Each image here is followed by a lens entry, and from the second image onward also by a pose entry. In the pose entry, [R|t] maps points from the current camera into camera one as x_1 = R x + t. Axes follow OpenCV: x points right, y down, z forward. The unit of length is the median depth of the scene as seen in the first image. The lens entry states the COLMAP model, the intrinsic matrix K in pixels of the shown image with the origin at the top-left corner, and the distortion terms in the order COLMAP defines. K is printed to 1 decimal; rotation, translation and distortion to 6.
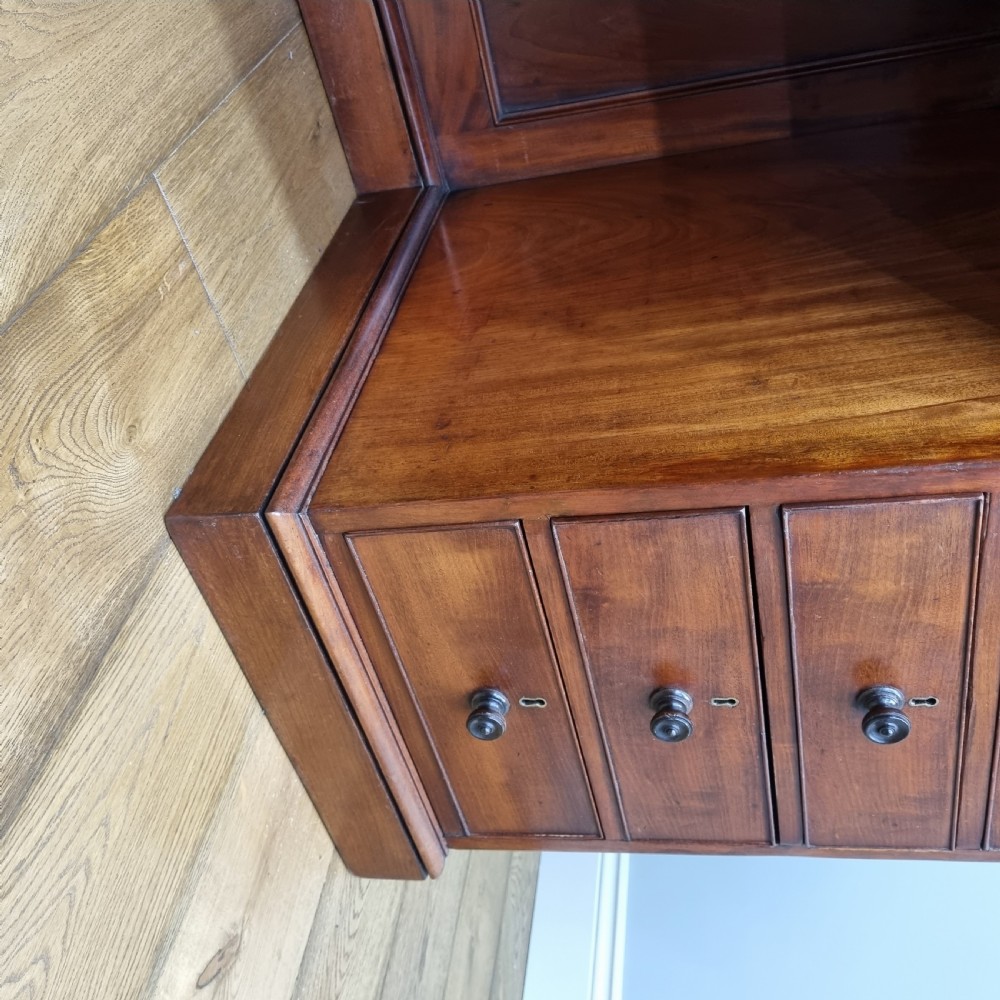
lens RADIAL K [[1017.2, 0, 486.2], [0, 1017.2, 491.8], [0, 0, 1]] dist [0.032417, 0.000000]
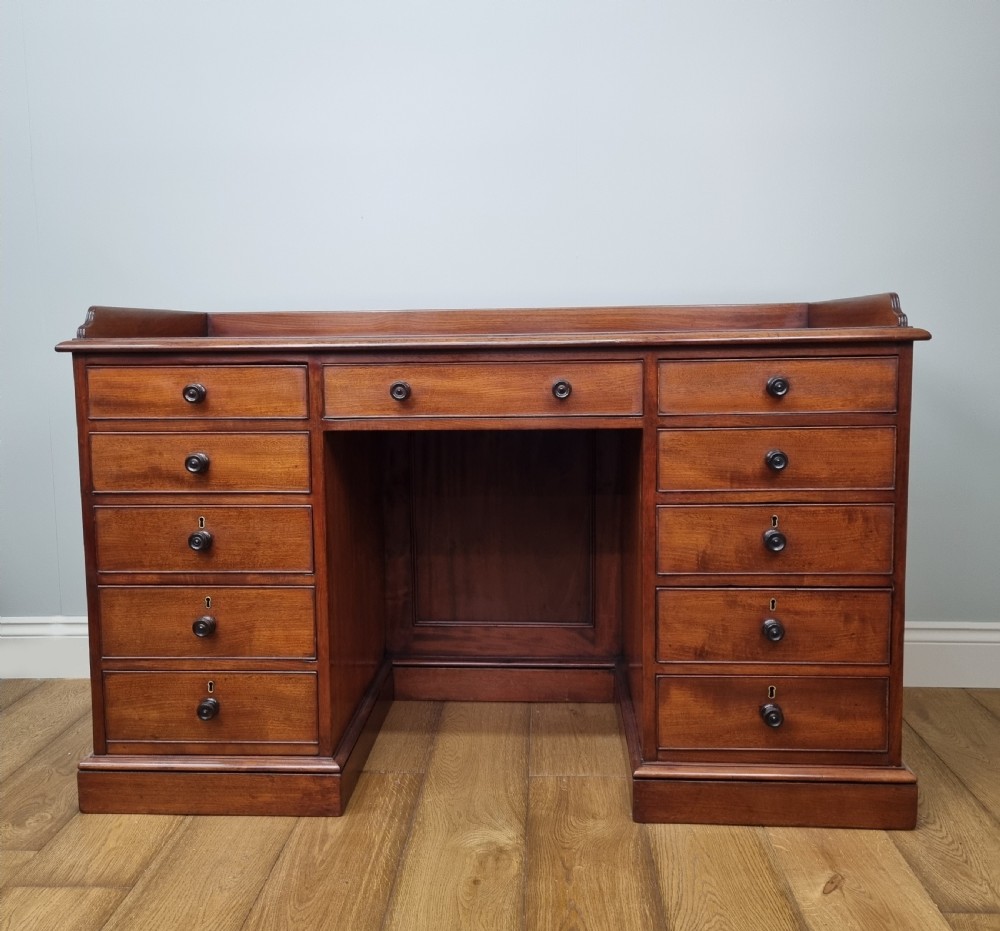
lens RADIAL K [[1019.1, 0, 489.5], [0, 1019.1, 442.8], [0, 0, 1]] dist [0.039728, 0.000000]
pose [[0.211210, -0.976847, 0.034065, 0.433109], [0.727617, 0.133860, -0.672797, 1.394233], [0.652659, 0.166888, 0.739043, -1.244488]]
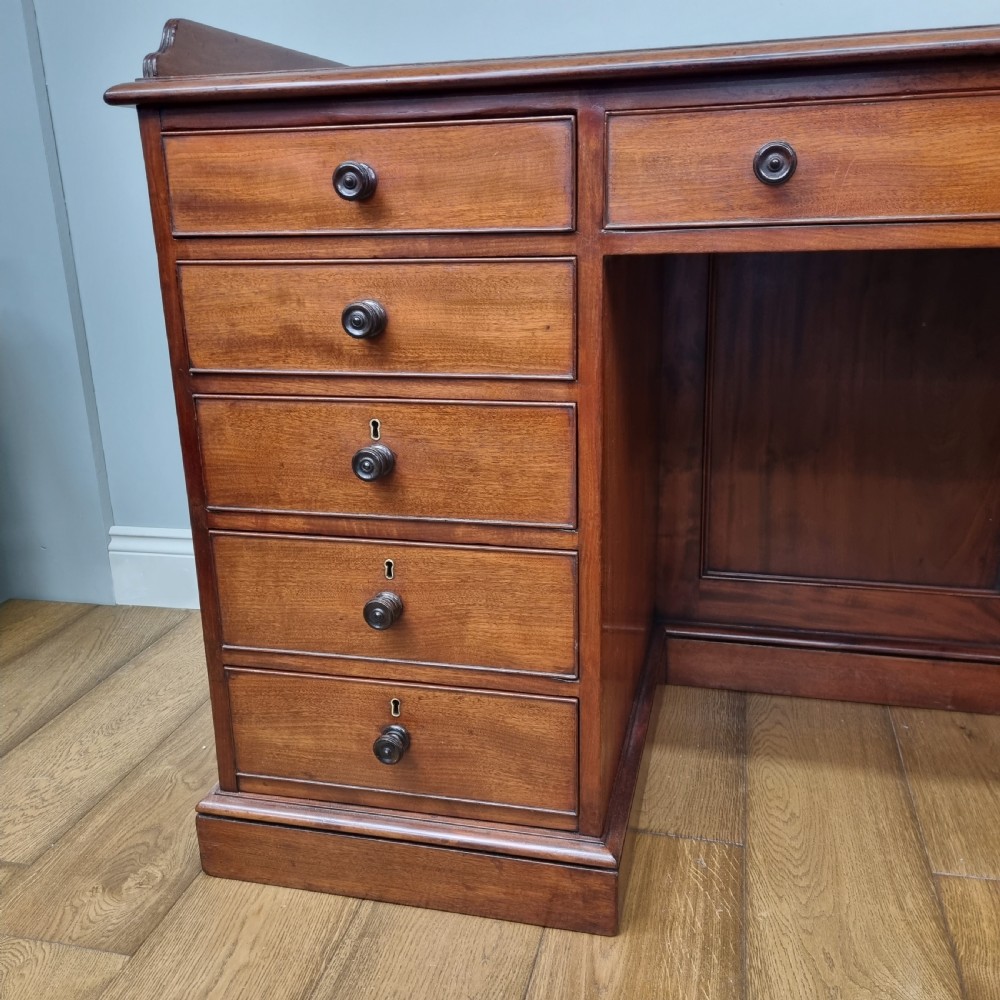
lens RADIAL K [[1017.2, 0, 491.1], [0, 1017.2, 499.1], [0, 0, 1]] dist [0.032417, 0.000000]
pose [[0.216856, -0.957880, -0.188254, 0.377896], [0.591175, 0.282320, -0.755518, 0.319122], [0.776844, 0.052548, 0.627497, -0.515763]]
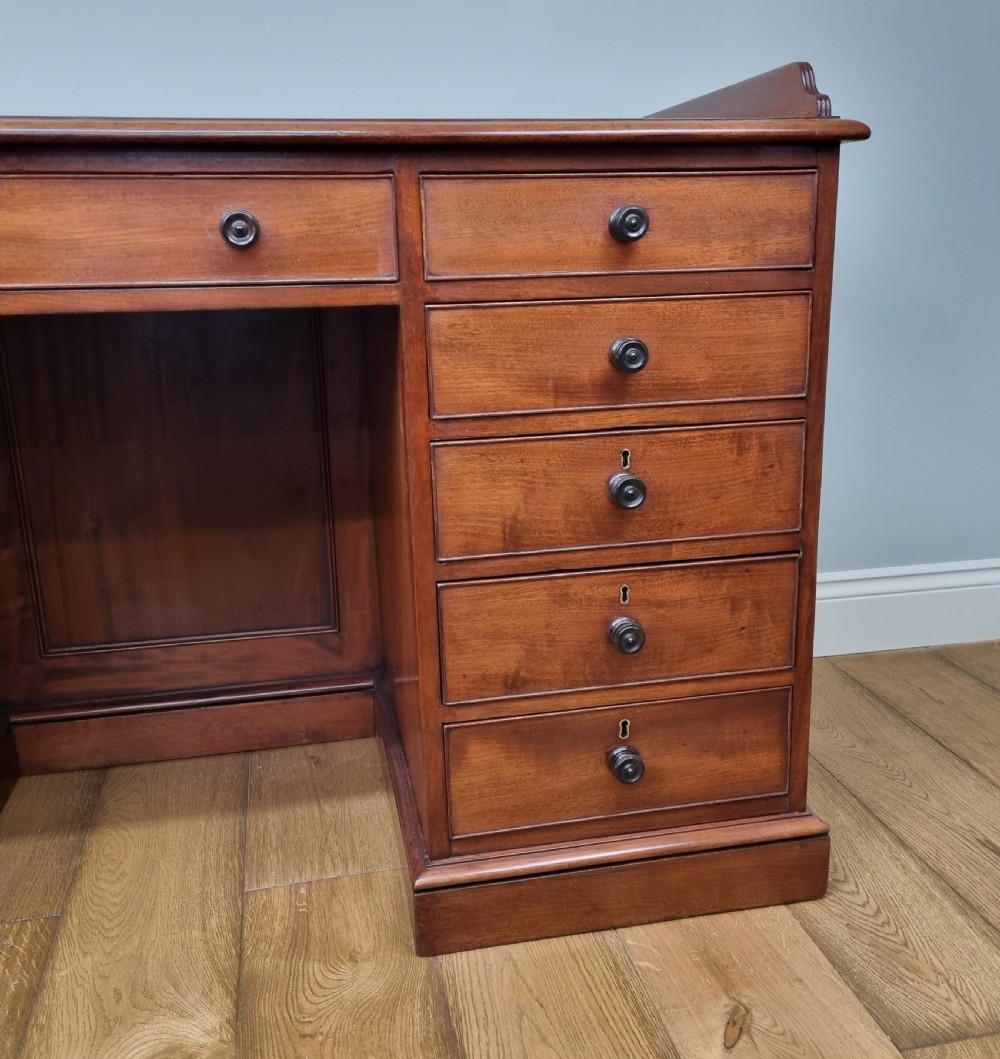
lens RADIAL K [[1119.7, 0, 541.1], [0, 1119.7, 547.6], [0, 0, 1]] dist [0.047440, 0.000000]
pose [[0.158587, -0.985050, -0.067281, 0.441374], [0.890563, 0.172133, -0.421031, 0.841112], [0.426318, 0.006852, 0.904547, -0.438213]]
